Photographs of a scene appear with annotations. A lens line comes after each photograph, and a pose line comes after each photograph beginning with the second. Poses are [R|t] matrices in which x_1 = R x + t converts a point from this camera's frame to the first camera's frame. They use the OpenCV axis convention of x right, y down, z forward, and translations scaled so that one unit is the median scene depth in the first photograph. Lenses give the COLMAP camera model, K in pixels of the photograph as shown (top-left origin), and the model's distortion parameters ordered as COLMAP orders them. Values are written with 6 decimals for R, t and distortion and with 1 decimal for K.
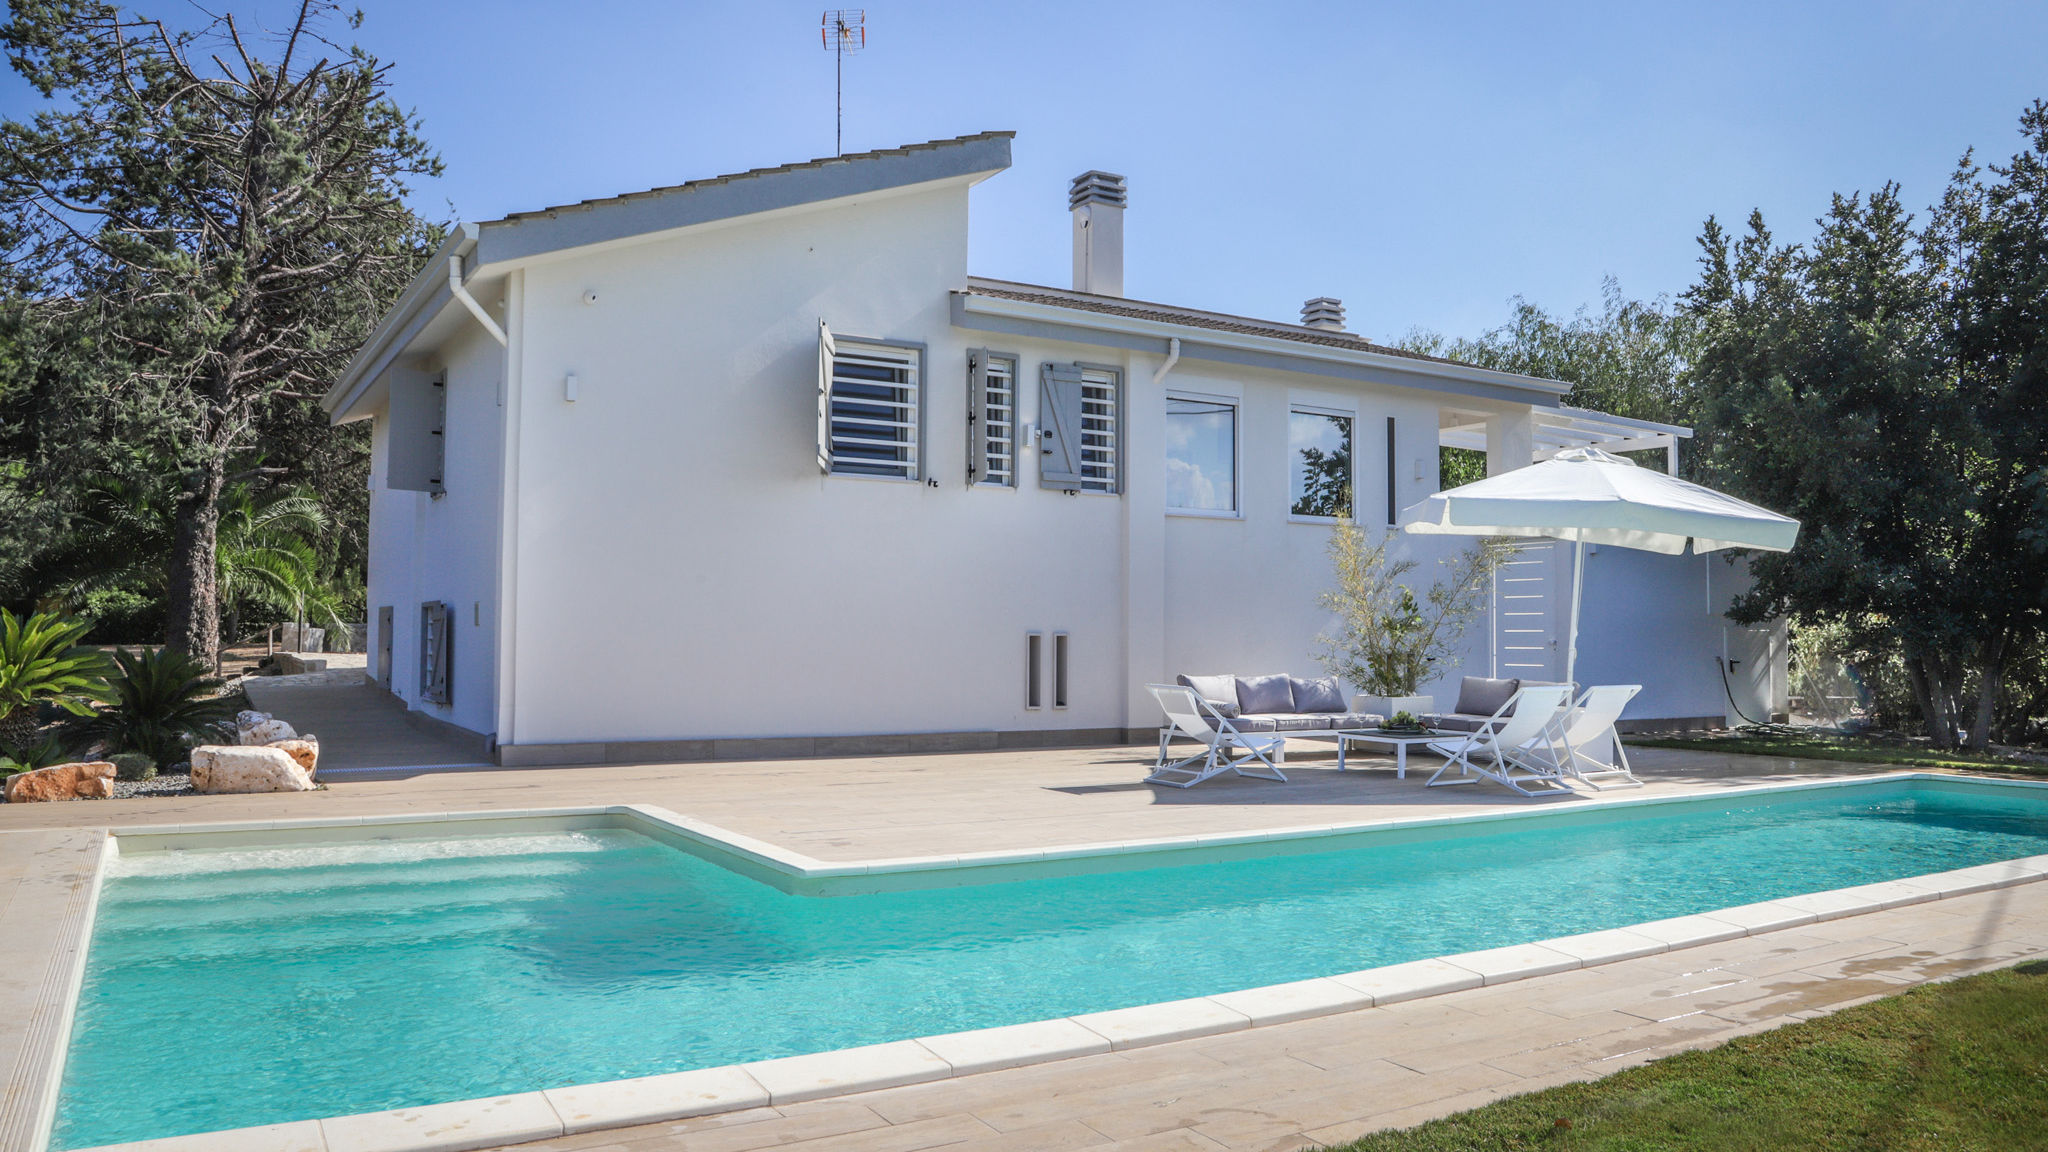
lens RADIAL K [[1464.1, 0, 1024.0], [0, 1464.1, 576.0], [0, 0, 1]] dist [-0.082760, -0.003583]
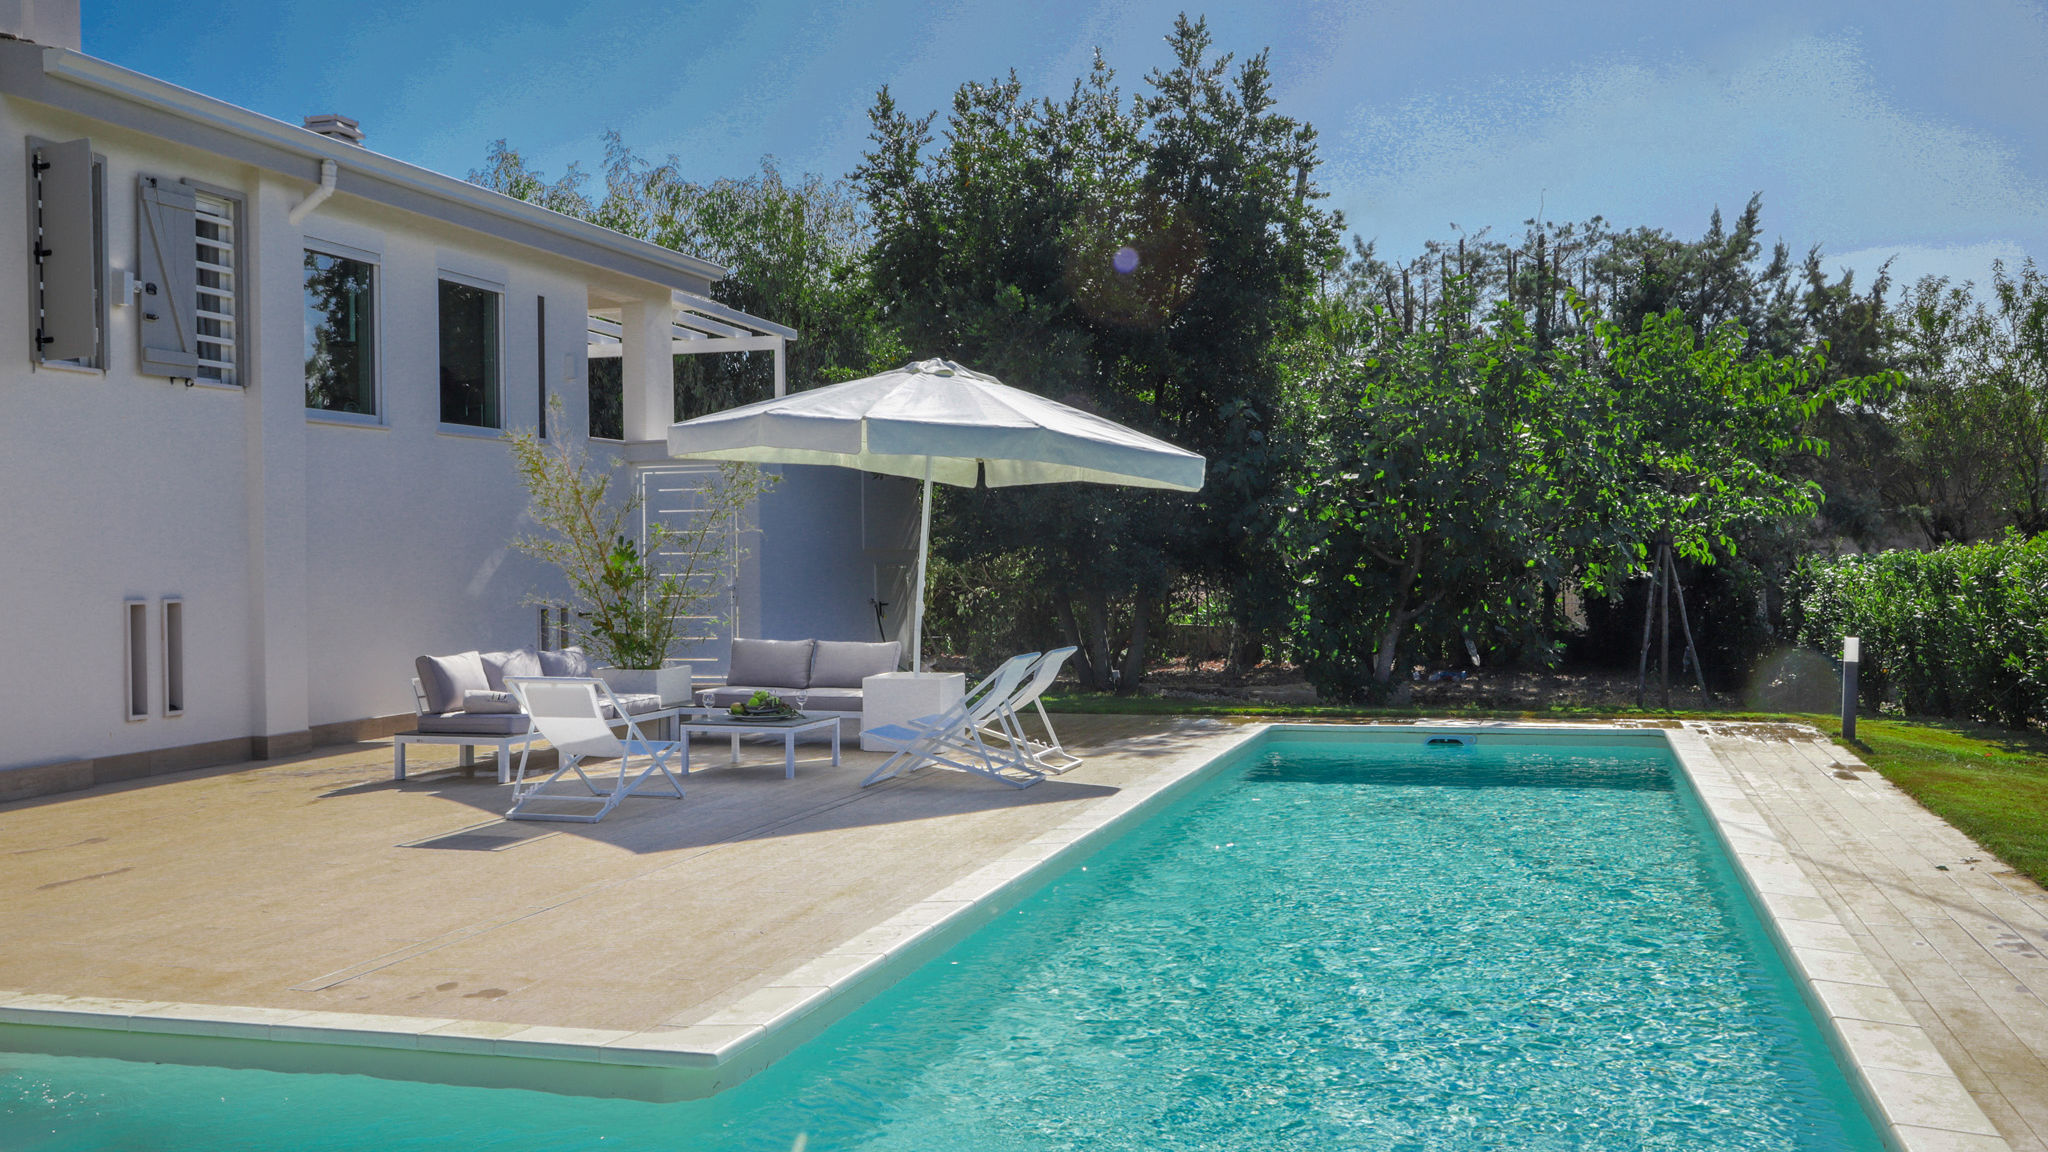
lens RADIAL K [[1817.5, 0, 1024.0], [0, 1817.5, 576.0], [0, 0, 1]] dist [-0.107515, 0.178938]
pose [[0.735089, -0.024639, 0.677522, -0.234822], [-0.009451, 0.998870, 0.046579, -0.011627], [-0.677904, -0.040643, 0.734026, 0.162955]]
